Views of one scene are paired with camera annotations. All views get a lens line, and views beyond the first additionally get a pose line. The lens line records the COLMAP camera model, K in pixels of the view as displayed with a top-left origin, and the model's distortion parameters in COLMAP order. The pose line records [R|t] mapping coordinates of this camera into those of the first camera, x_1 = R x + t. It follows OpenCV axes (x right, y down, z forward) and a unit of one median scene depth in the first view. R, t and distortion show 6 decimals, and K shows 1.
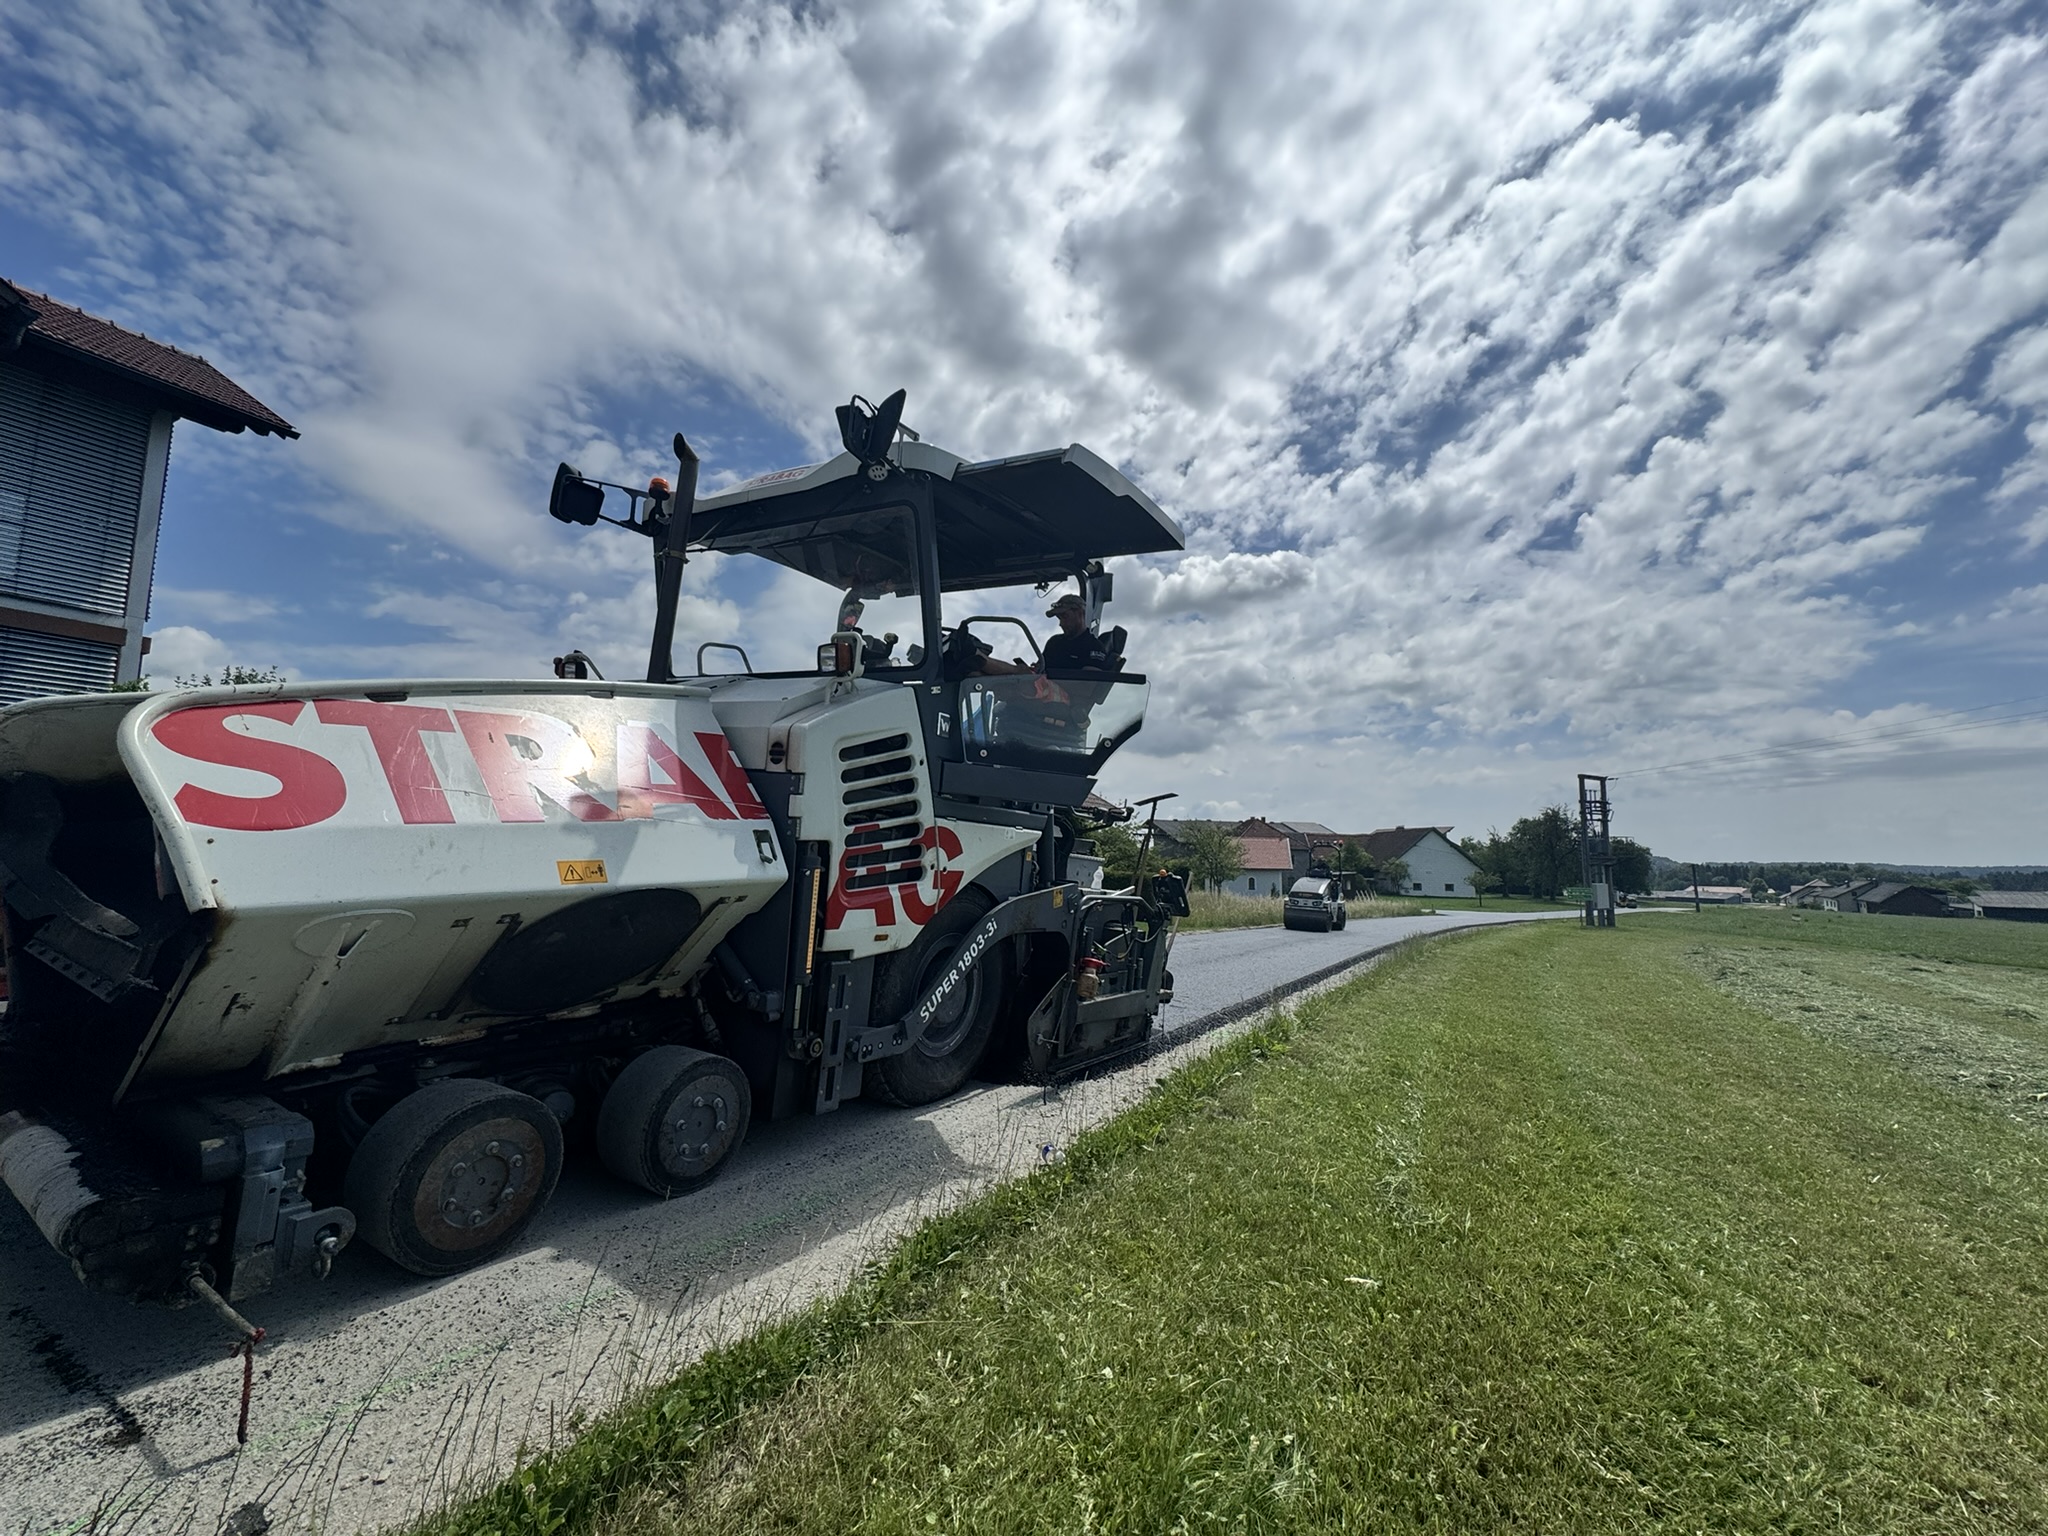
lens RADIAL K [[839.2, 0, 1028.4], [0, 839.2, 775.4], [0, 0, 1]] dist [0.006345, 0.000048]
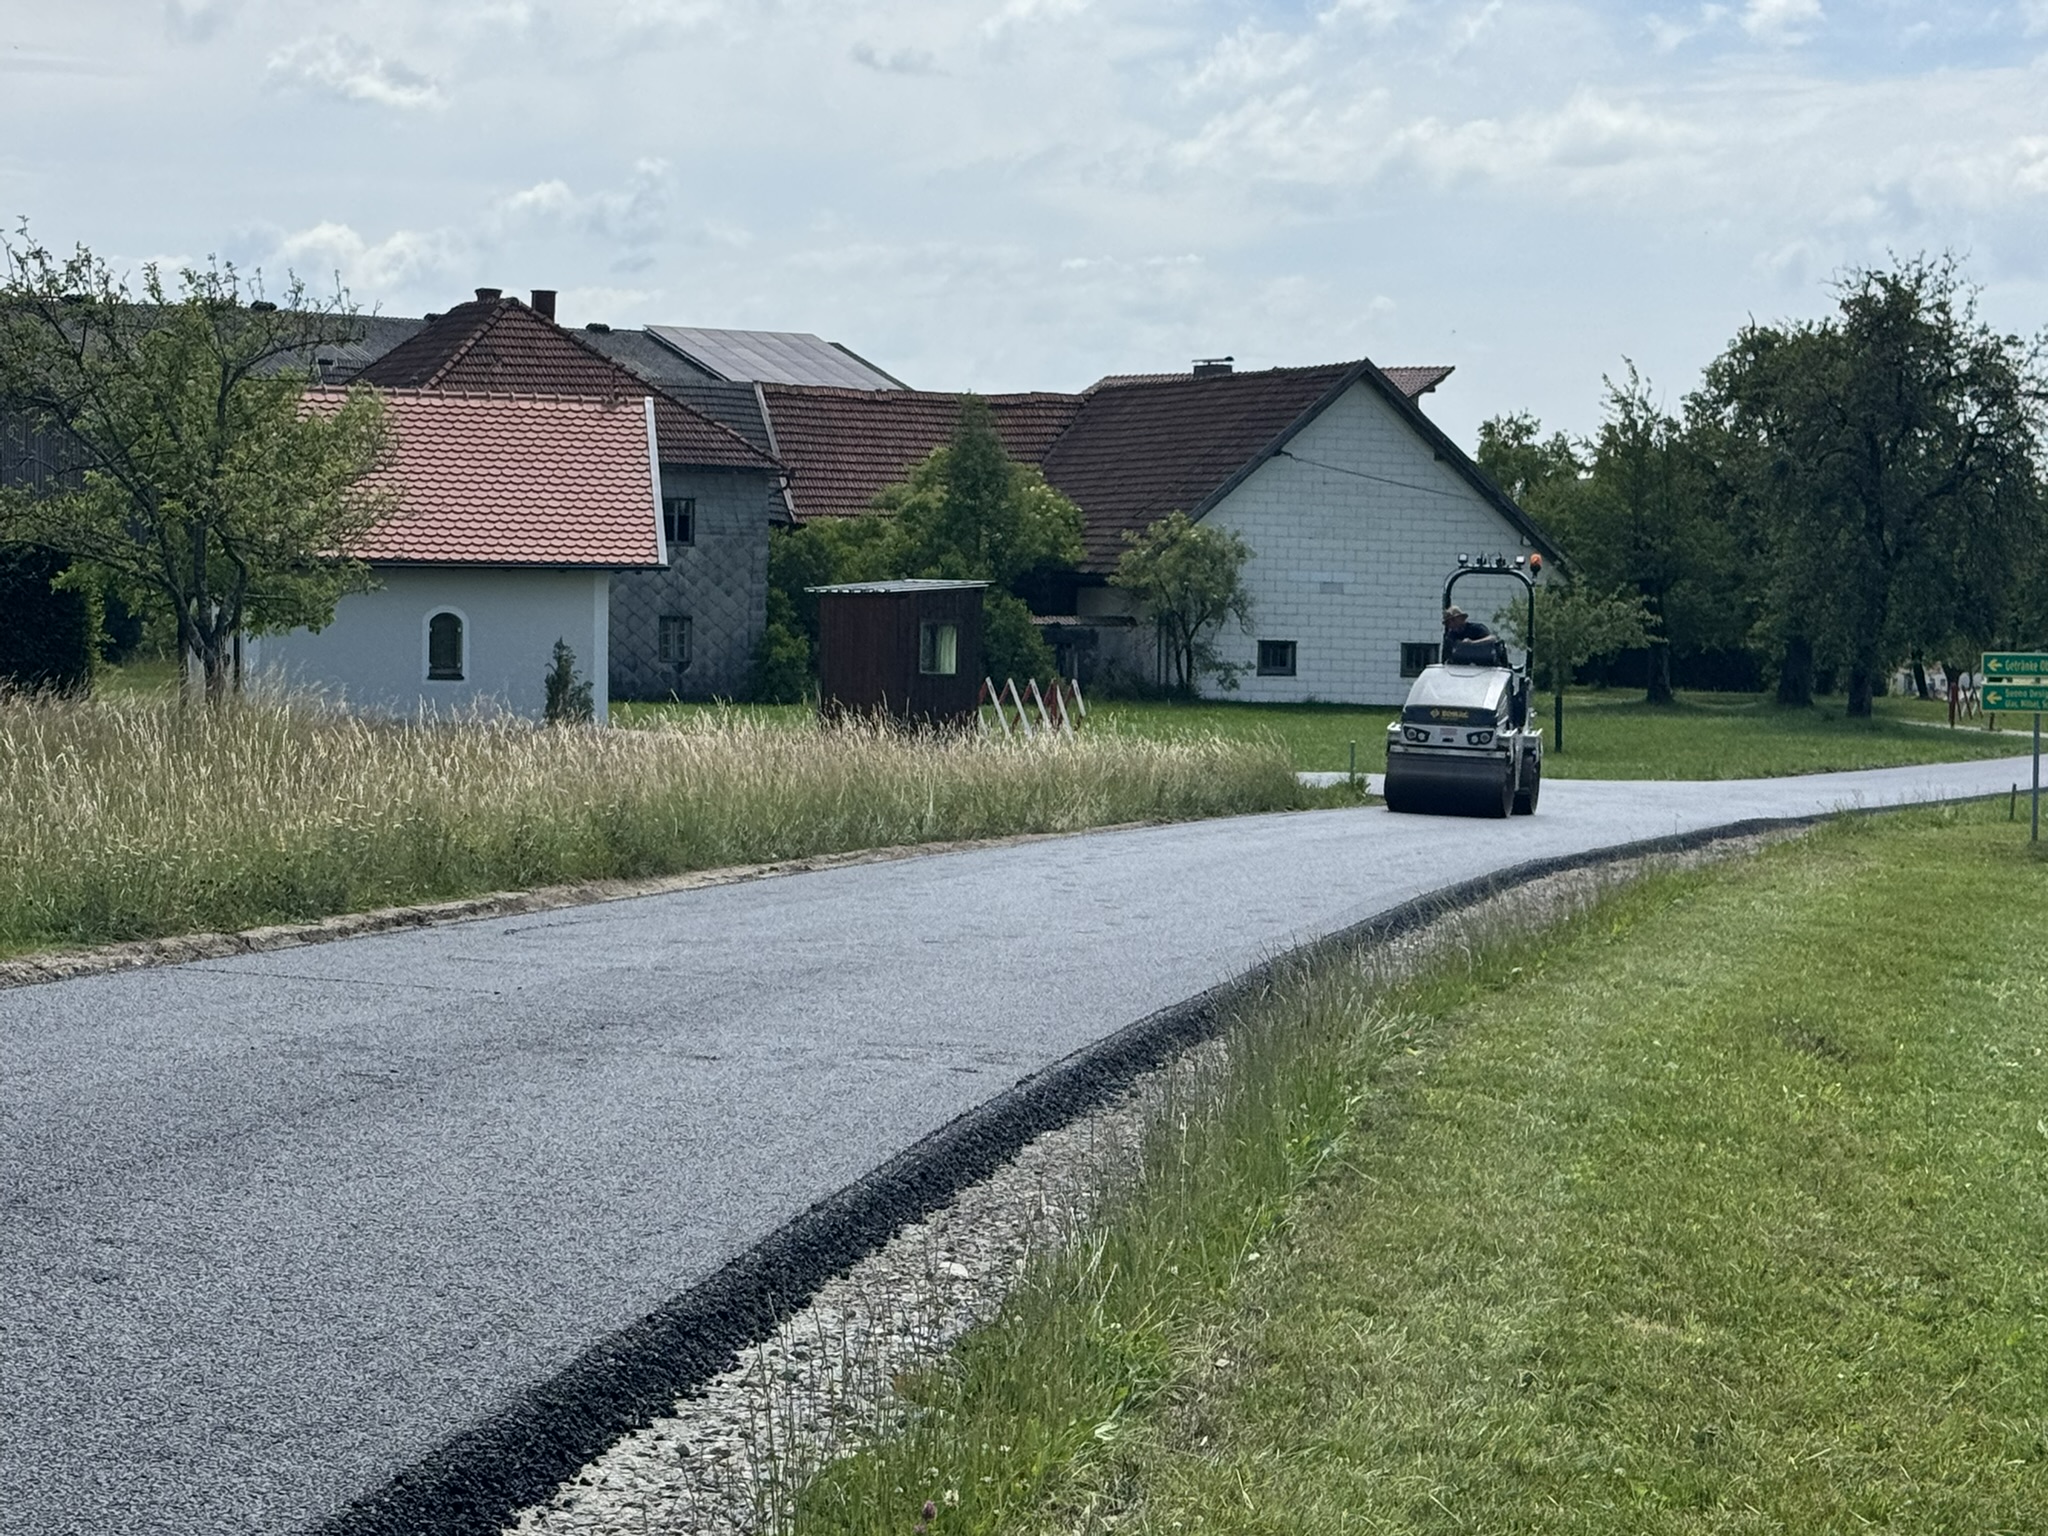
lens RADIAL K [[4223.6, 0, 1017.8], [0, 4223.6, 767.0], [0, 0, 1]] dist [0.155386, 0.000000]
pose [[0.931552, -0.017188, 0.363201, 2.190162], [-0.039331, 0.988258, 0.147645, 0.684395], [-0.361474, -0.151824, 0.919938, 5.231255]]
